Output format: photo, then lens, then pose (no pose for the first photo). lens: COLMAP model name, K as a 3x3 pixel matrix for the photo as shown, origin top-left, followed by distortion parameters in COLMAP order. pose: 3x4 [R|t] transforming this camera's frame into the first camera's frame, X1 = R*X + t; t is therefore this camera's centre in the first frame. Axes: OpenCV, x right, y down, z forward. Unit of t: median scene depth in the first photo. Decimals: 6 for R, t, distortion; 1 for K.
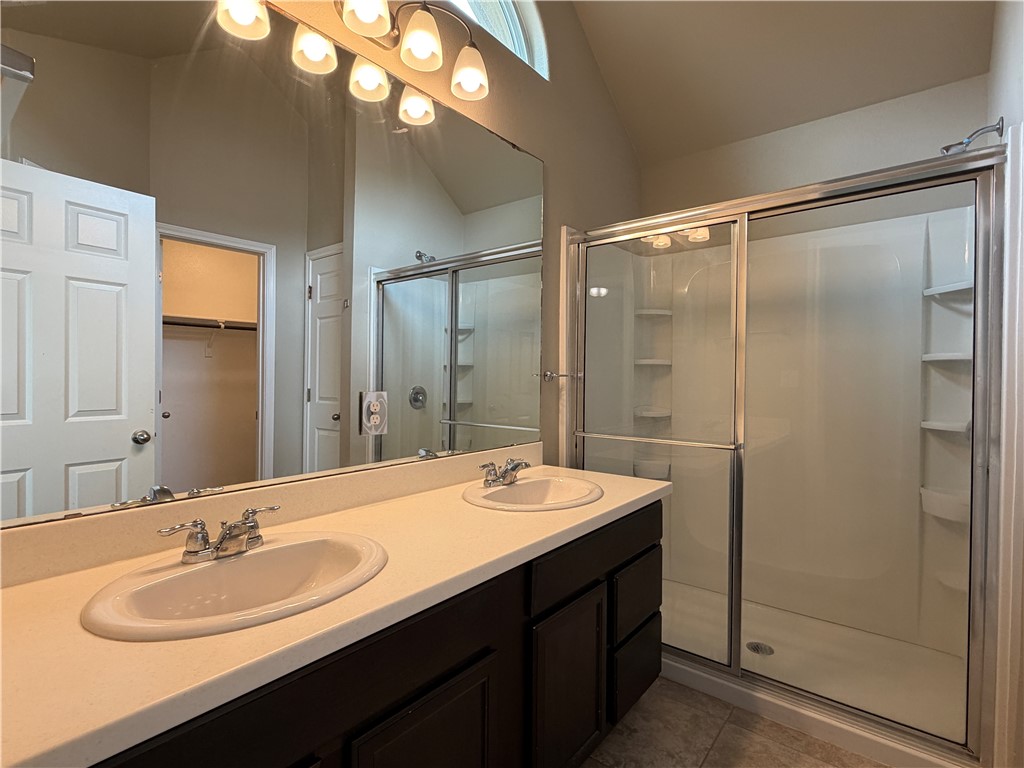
lens RADIAL K [[504.5, 0, 505.3], [0, 504.5, 387.5], [0, 0, 1]] dist [-0.005345, 0.002763]
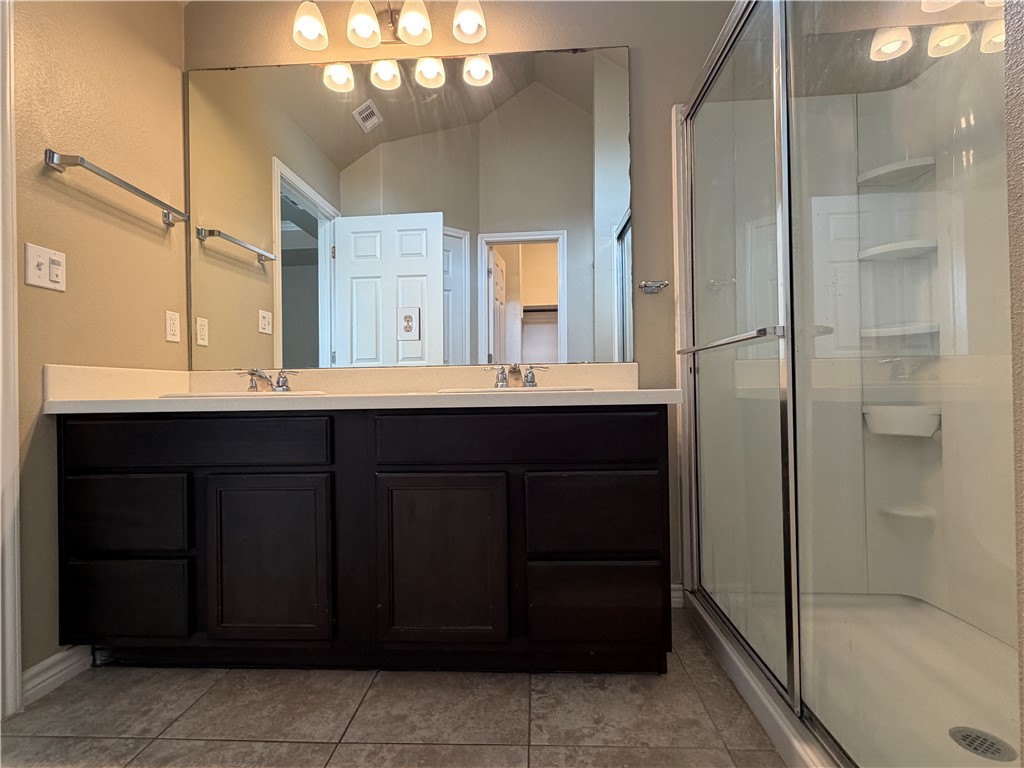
lens RADIAL K [[504.5, 0, 505.4], [0, 504.5, 382.9], [0, 0, 1]] dist [-0.005345, 0.002763]
pose [[0.589233, -0.020014, -0.807715, 0.697399], [0.000636, 0.999704, -0.024307, 0.178214], [0.807963, 0.013809, 0.589072, 0.329126]]
